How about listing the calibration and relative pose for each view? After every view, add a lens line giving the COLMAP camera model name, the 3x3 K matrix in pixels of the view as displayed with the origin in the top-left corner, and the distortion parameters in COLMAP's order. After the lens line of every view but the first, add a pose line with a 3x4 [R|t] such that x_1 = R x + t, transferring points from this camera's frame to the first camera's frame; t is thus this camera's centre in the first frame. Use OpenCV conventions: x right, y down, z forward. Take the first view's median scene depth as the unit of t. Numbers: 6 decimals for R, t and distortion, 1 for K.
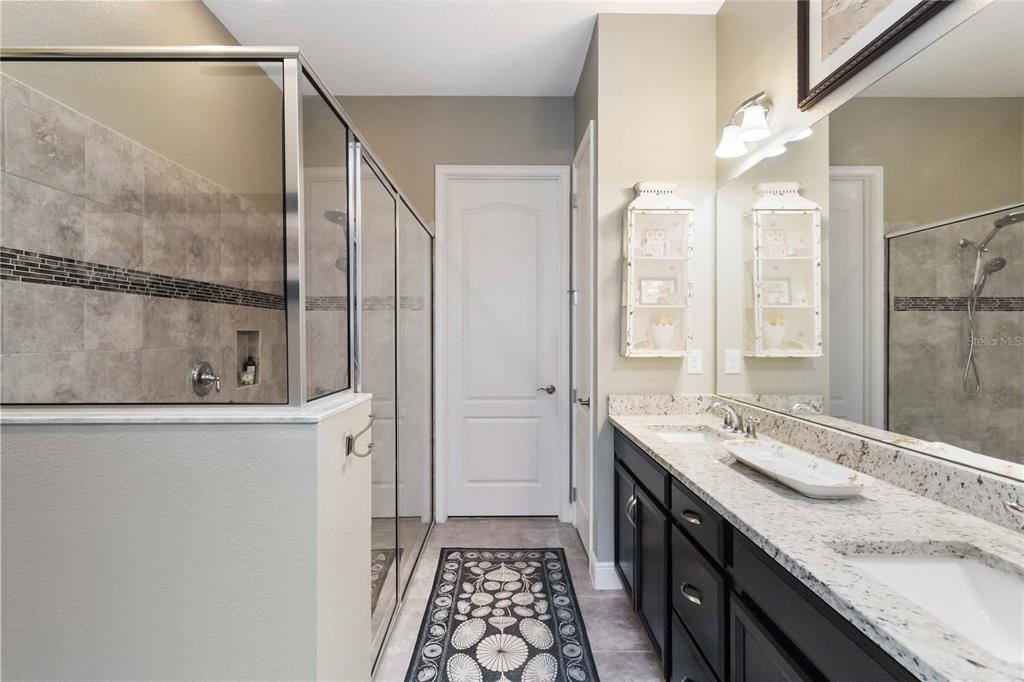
lens RADIAL K [[507.1, 0, 512.4], [0, 507.1, 338.0], [0, 0, 1]] dist [0.000100, -0.000043]
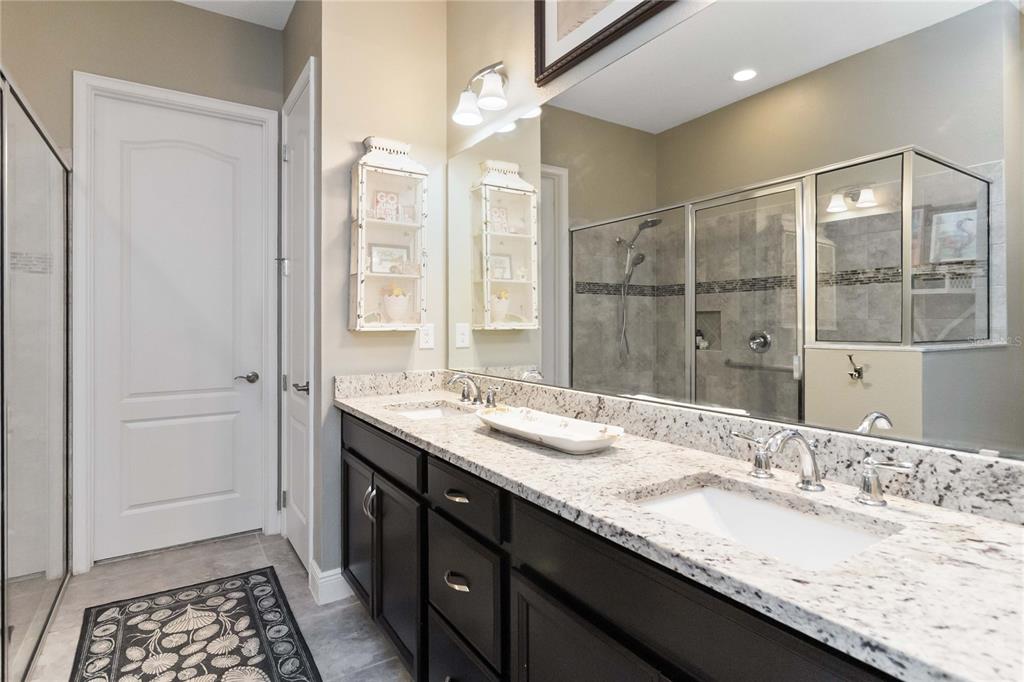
lens RADIAL K [[507.1, 0, 489.6], [0, 507.1, 326.8], [0, 0, 1]] dist [0.000100, -0.000043]
pose [[0.849277, -0.000628, 0.527947, -0.045692], [0.004950, 0.999965, -0.006773, 0.037794], [-0.527924, 0.008366, 0.849250, 0.130833]]
